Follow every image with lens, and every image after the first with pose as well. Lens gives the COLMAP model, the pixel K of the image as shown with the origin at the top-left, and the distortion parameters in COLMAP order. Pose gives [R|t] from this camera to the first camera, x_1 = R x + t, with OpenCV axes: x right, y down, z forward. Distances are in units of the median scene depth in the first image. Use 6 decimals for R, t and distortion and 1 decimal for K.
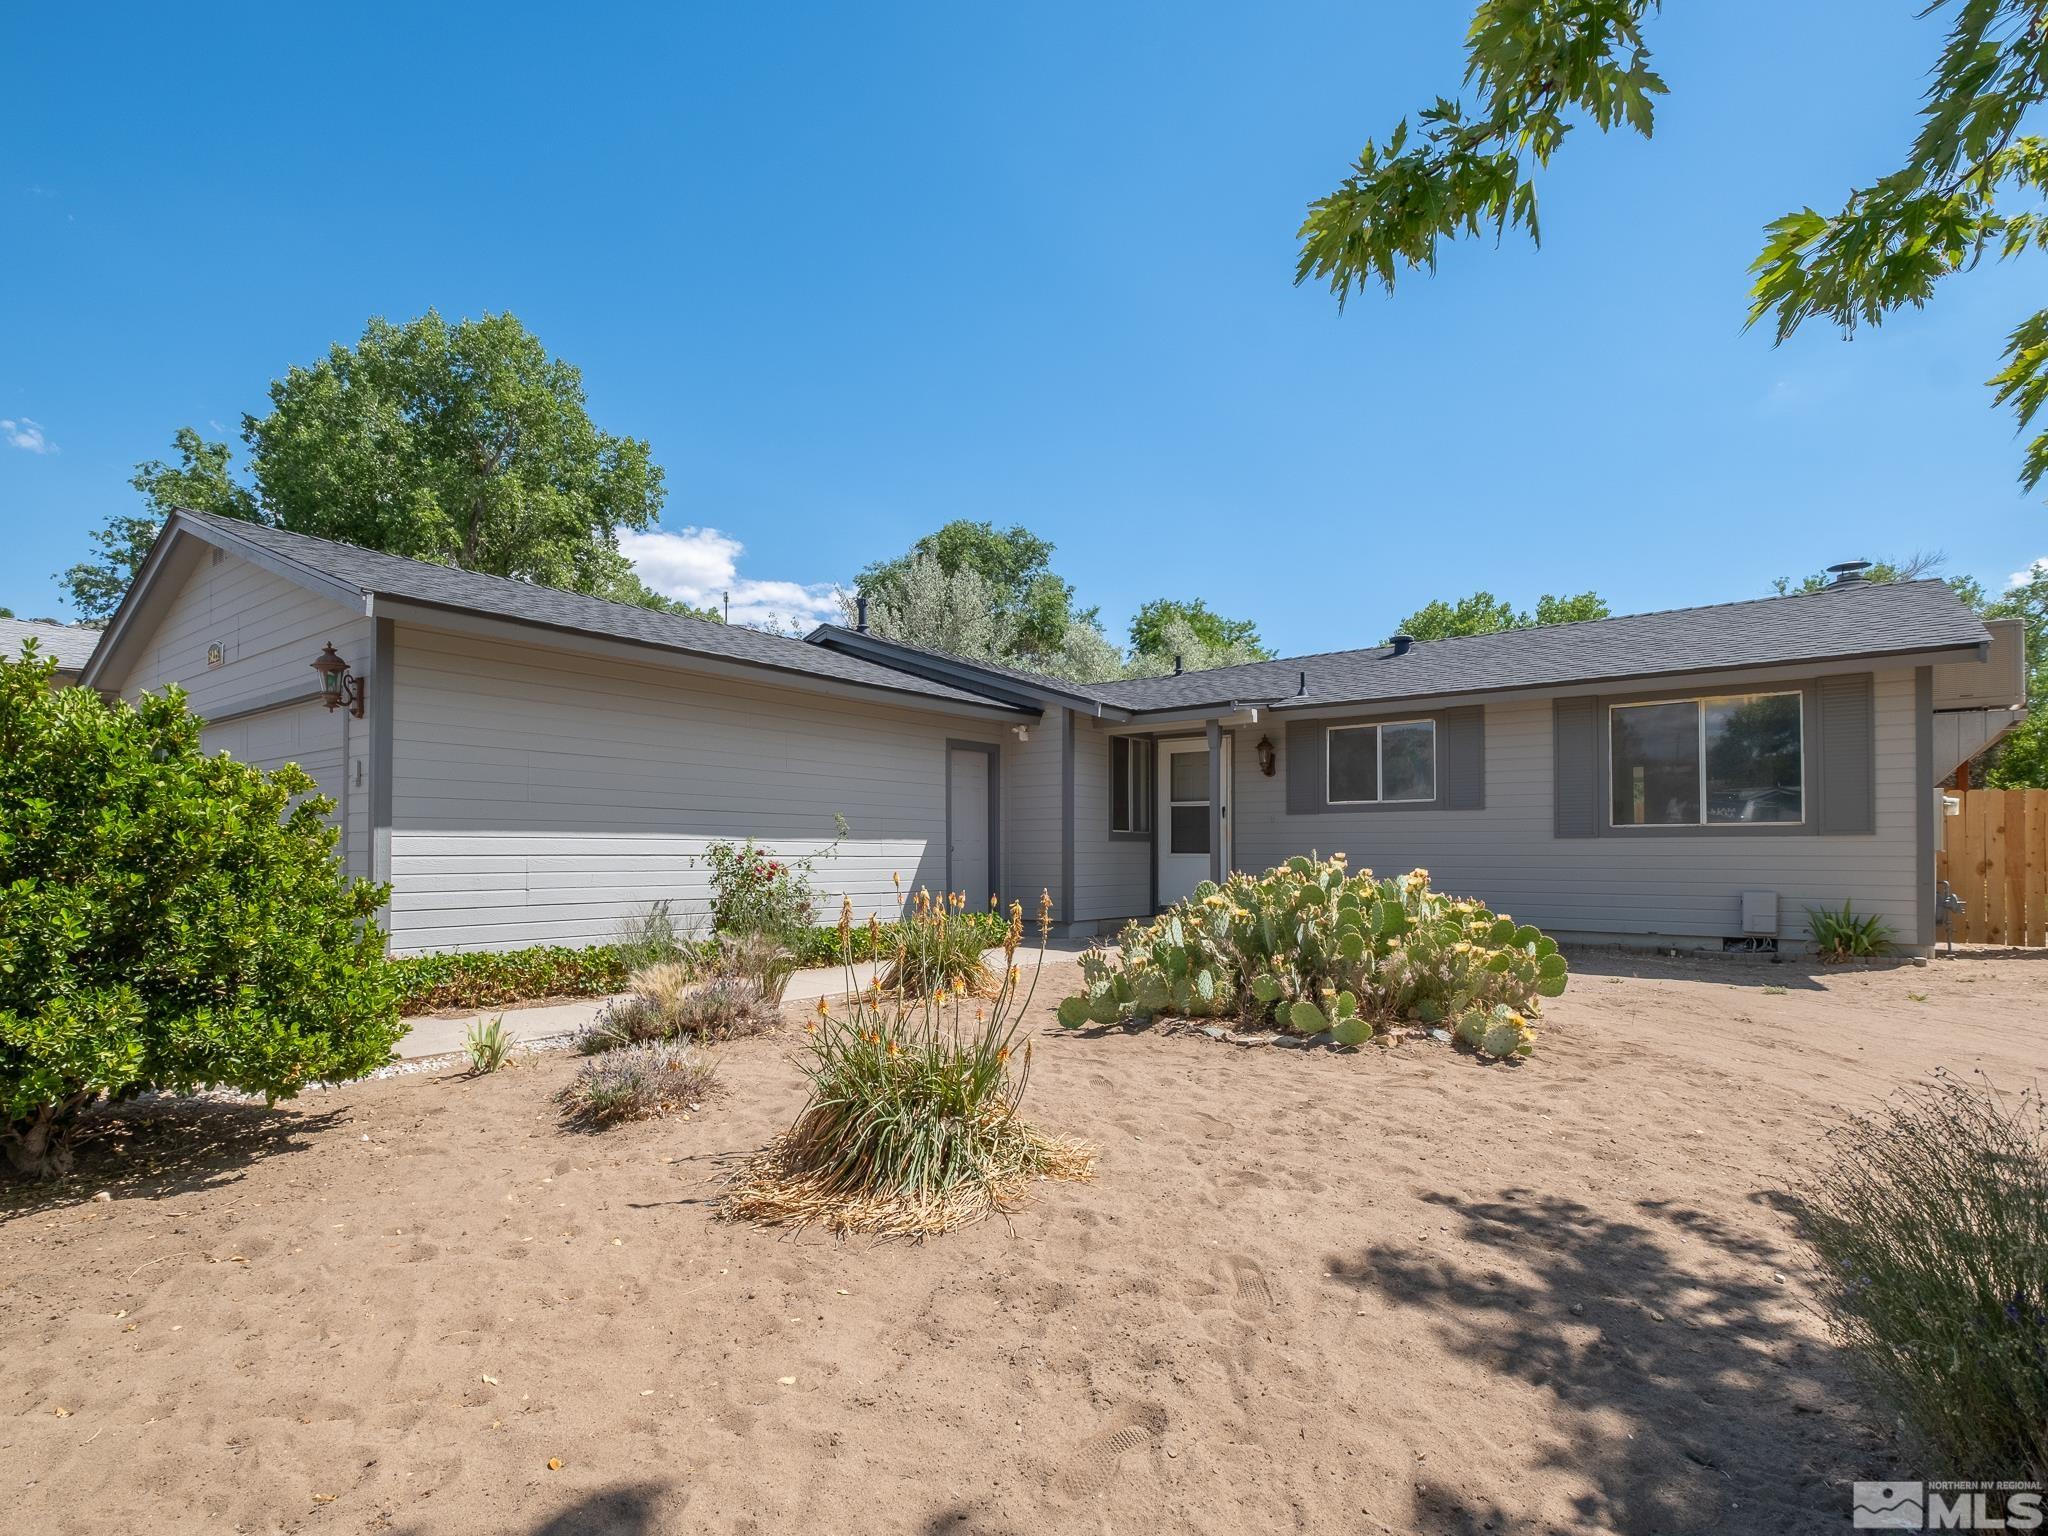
lens RADIAL K [[1032.6, 0, 1024.0], [0, 1032.6, 768.0], [0, 0, 1]] dist [-0.003998, -0.001889]
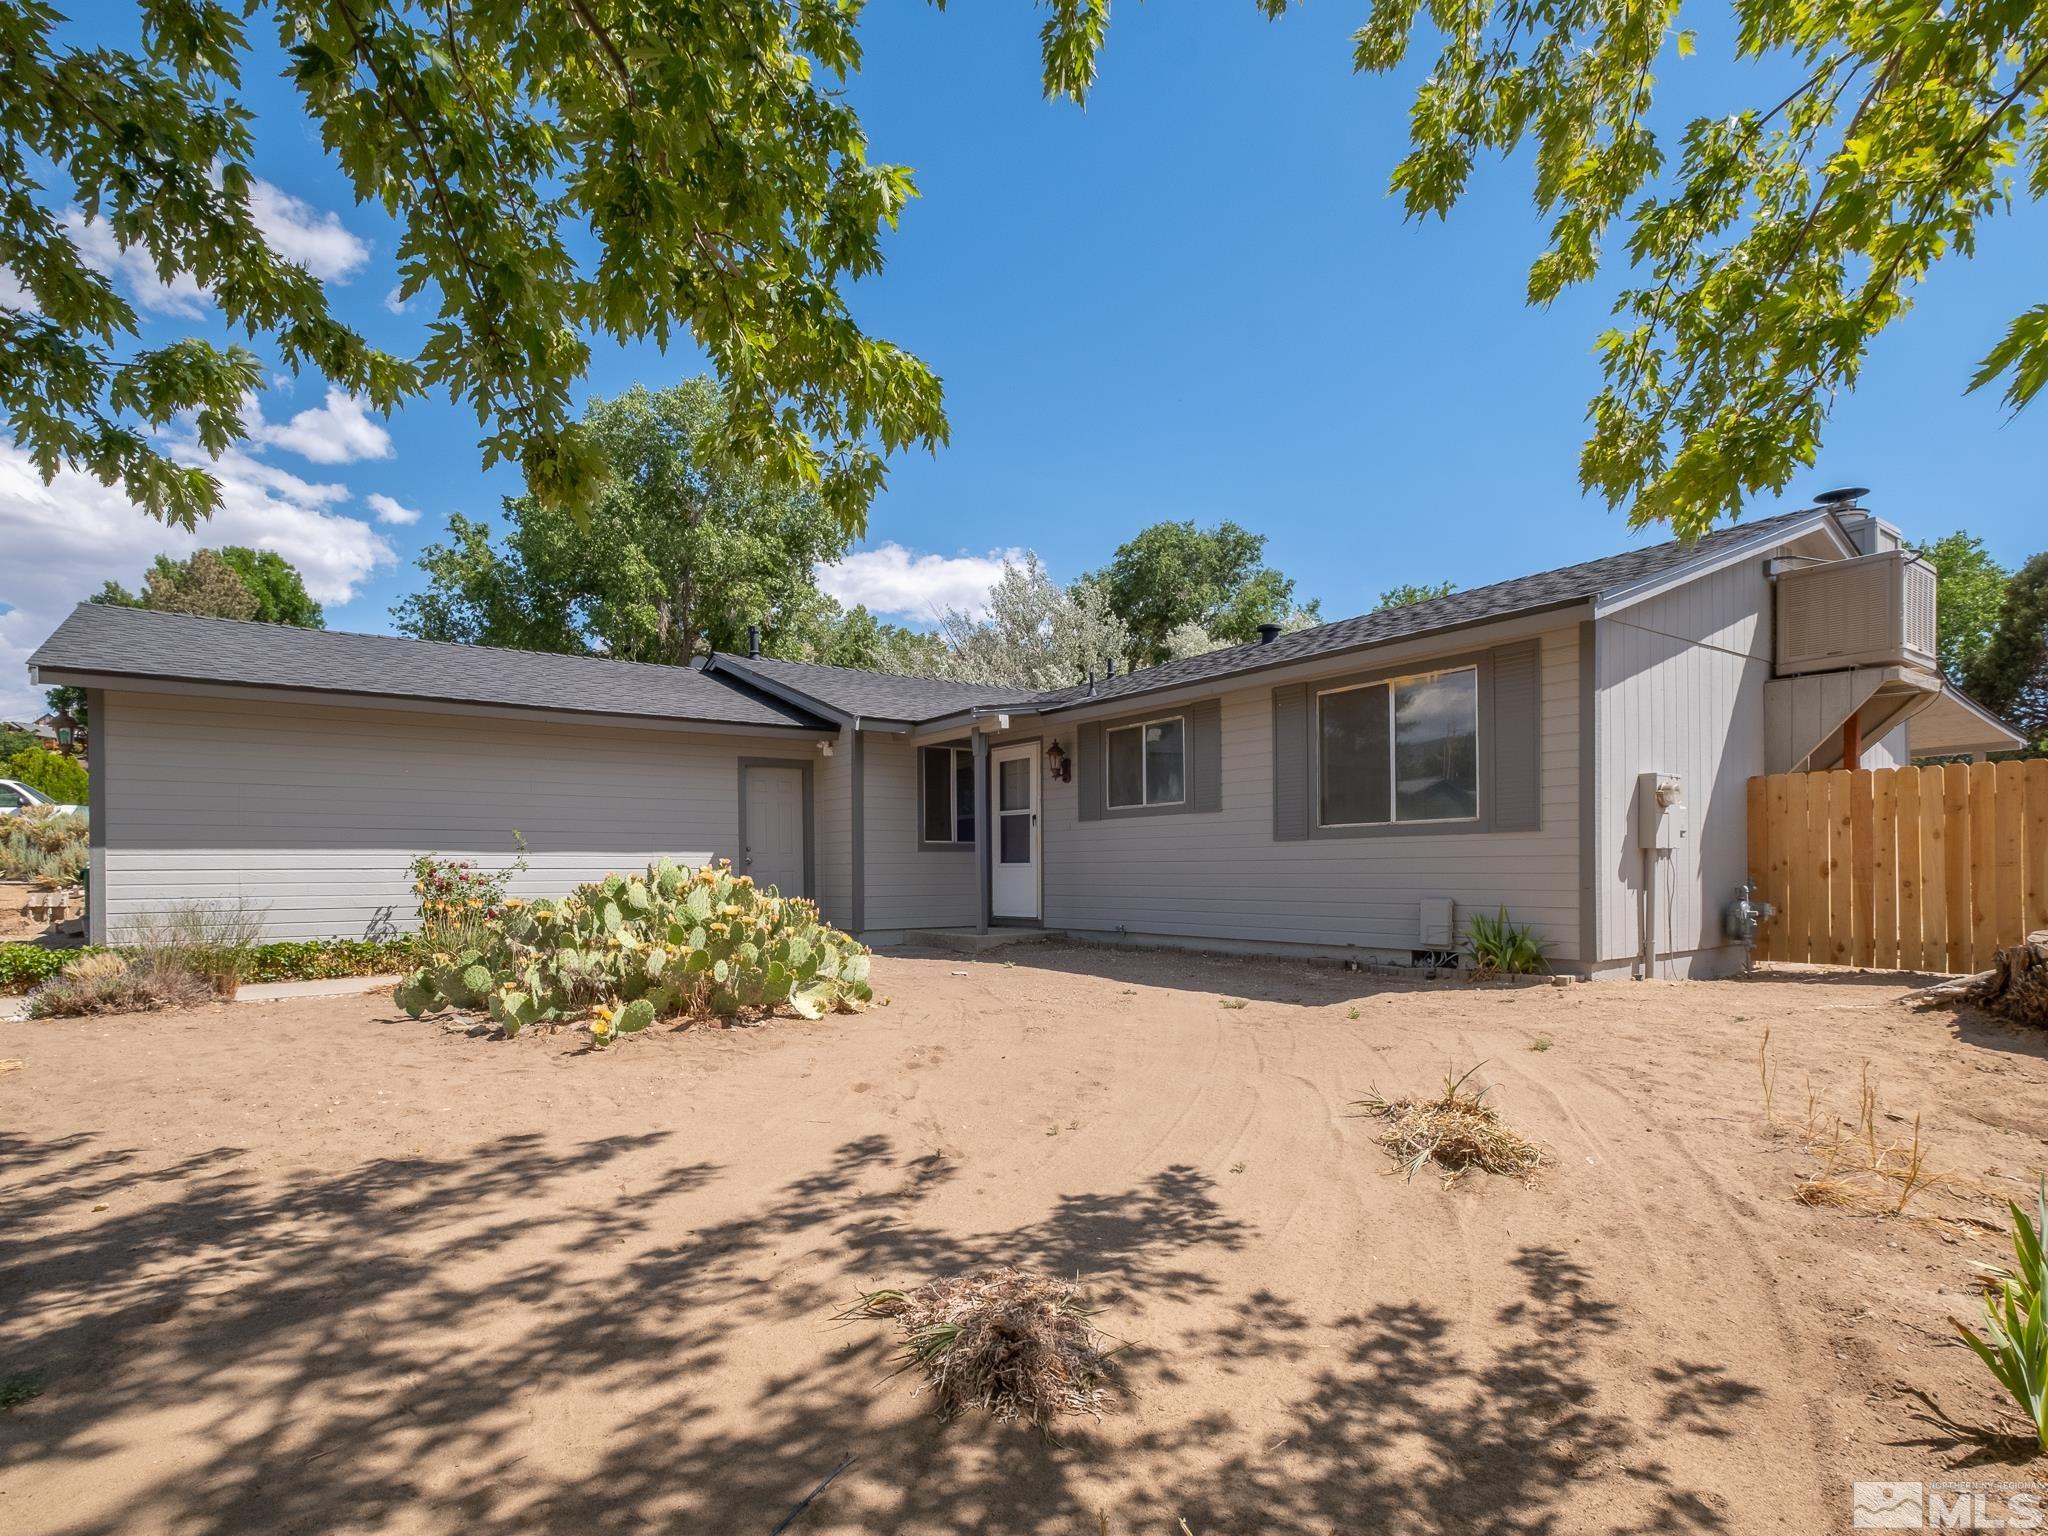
lens RADIAL K [[1047.6, 0, 968.1], [0, 1047.6, 808.8], [0, 0, 1]] dist [-0.003184, -0.000139]
pose [[0.958464, -0.025903, -0.284035, 0.441940], [0.033395, 0.999210, 0.021567, 0.008973], [0.283252, -0.030157, 0.958571, 0.031101]]
